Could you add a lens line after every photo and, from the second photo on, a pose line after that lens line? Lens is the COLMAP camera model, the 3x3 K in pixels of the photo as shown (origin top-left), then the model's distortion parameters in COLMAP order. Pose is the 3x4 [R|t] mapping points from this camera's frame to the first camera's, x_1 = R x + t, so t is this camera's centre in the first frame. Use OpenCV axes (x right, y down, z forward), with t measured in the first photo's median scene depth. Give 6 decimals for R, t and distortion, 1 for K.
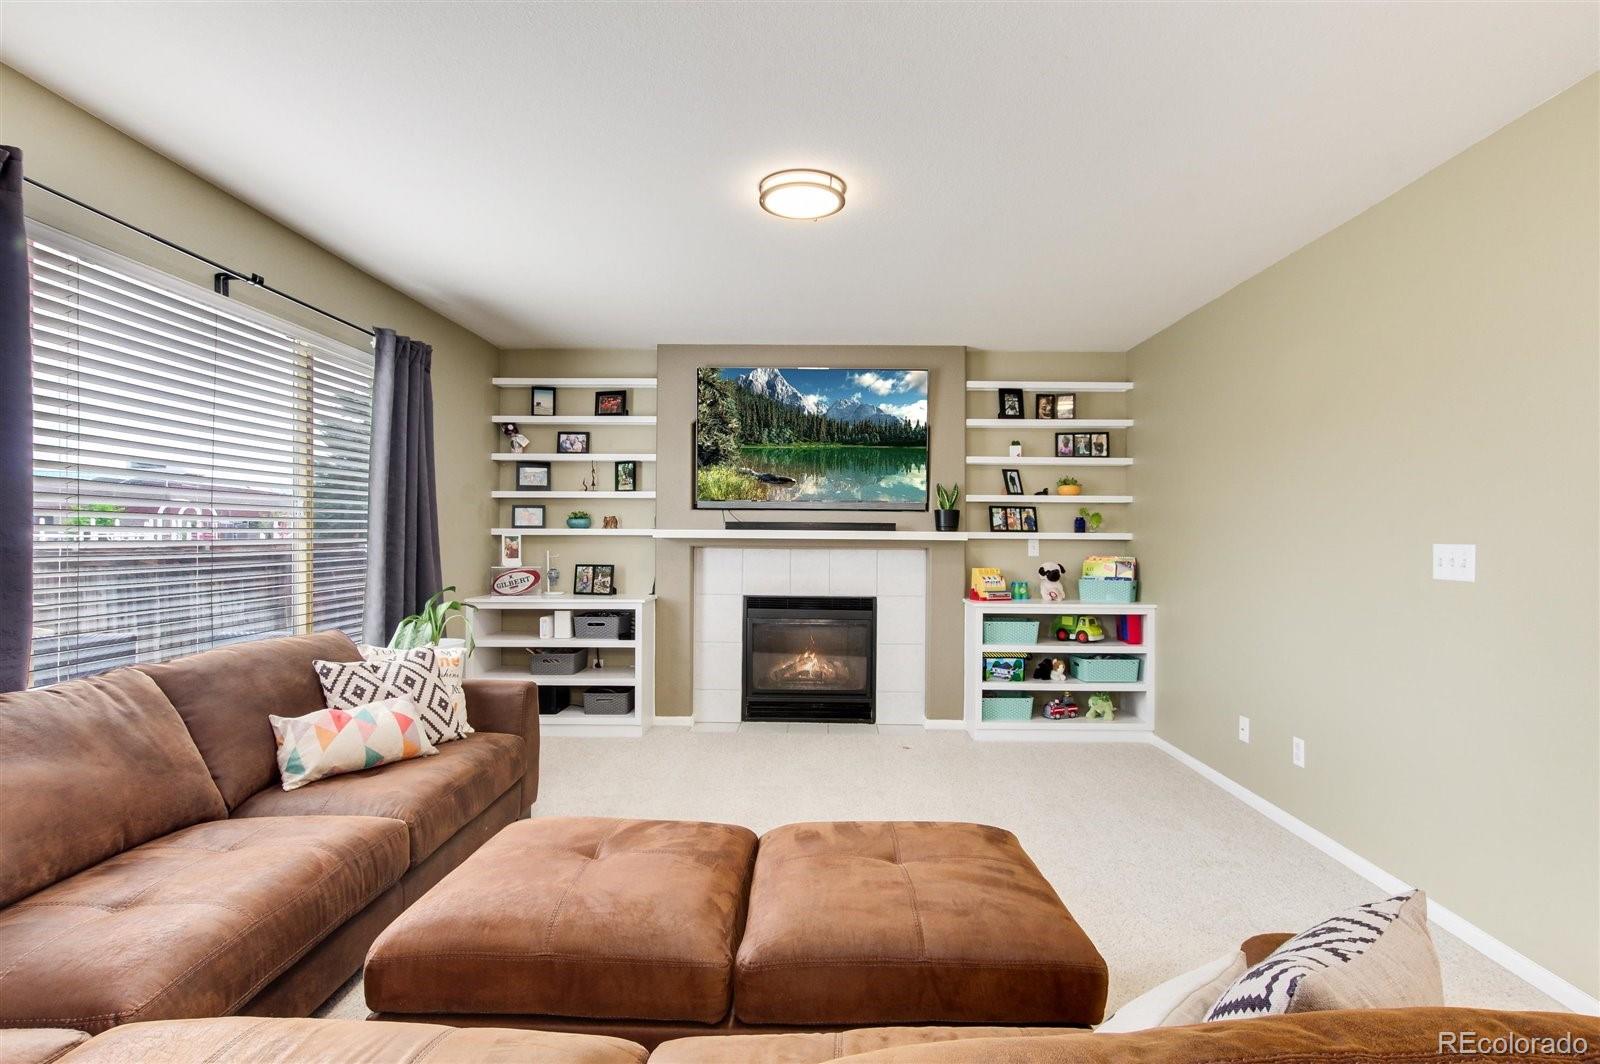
lens RADIAL K [[800.6, 0, 800.0], [0, 800.6, 532.0], [0, 0, 1]] dist [-0.010384, 0.000022]
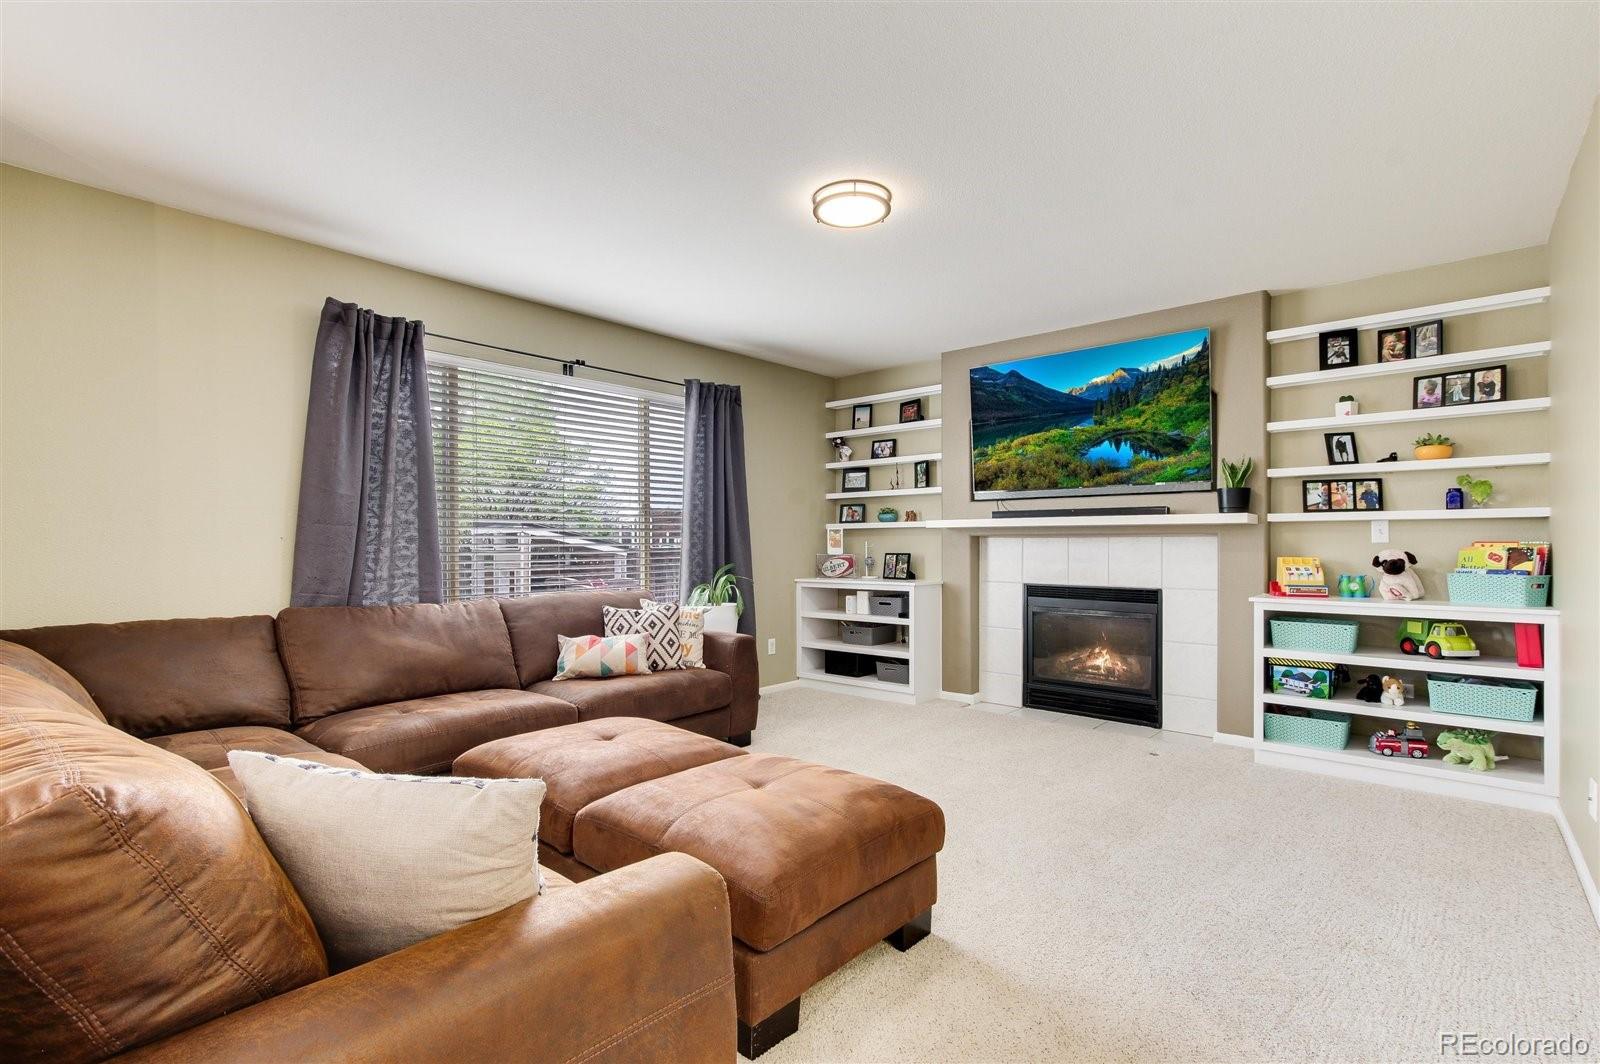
lens RADIAL K [[748.9, 0, 799.7], [0, 748.9, 538.7], [0, 0, 1]] dist [-0.019695, 0.013872]
pose [[0.751203, -0.012292, -0.659957, 0.349896], [0.009641, 0.999924, -0.007651, 0.027141], [0.660001, -0.000616, 0.751264, 0.097552]]
